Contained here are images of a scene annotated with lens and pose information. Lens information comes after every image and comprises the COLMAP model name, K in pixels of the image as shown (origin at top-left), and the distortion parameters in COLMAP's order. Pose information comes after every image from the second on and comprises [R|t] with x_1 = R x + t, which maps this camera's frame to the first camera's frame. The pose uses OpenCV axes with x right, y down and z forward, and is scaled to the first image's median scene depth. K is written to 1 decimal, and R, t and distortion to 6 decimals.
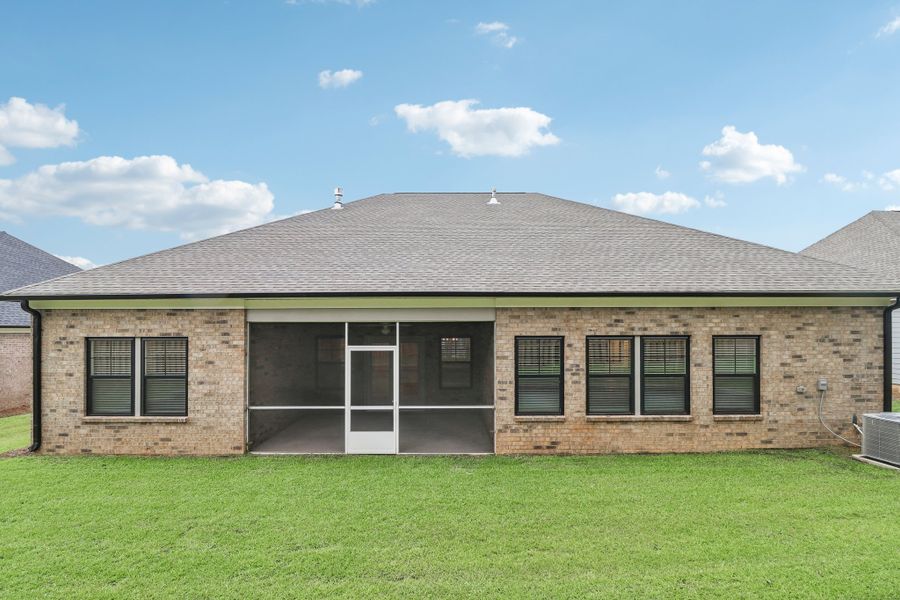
lens RADIAL K [[418.6, 0, 440.6], [0, 418.6, 297.7], [0, 0, 1]] dist [0.004086, -0.012336]
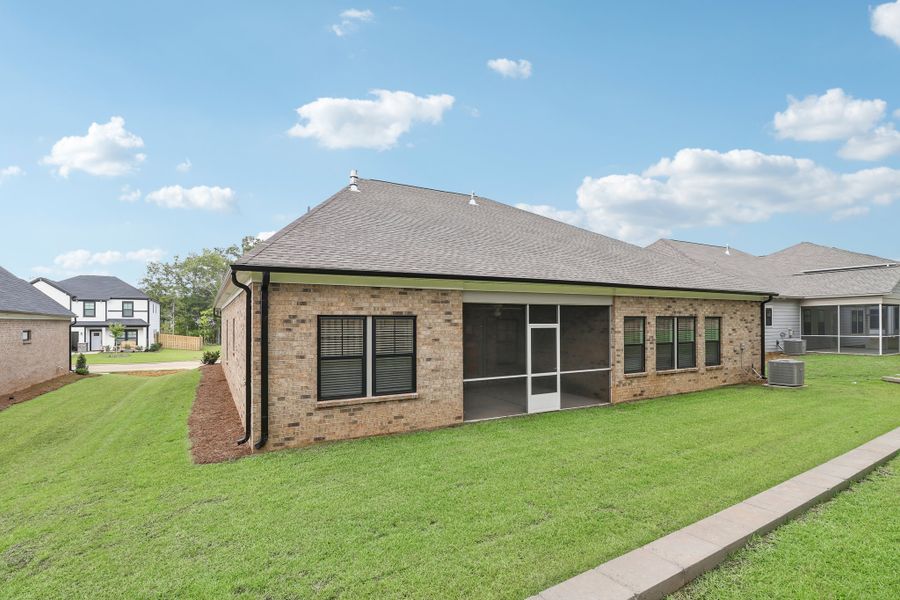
lens RADIAL K [[418.6, 0, 440.6], [0, 418.6, 297.7], [0, 0, 1]] dist [0.004086, -0.012336]
pose [[0.884987, 0.025093, 0.464938, -0.996029], [-0.031337, 0.999493, 0.005706, 0.040927], [-0.464559, -0.019620, 0.885325, 0.062183]]
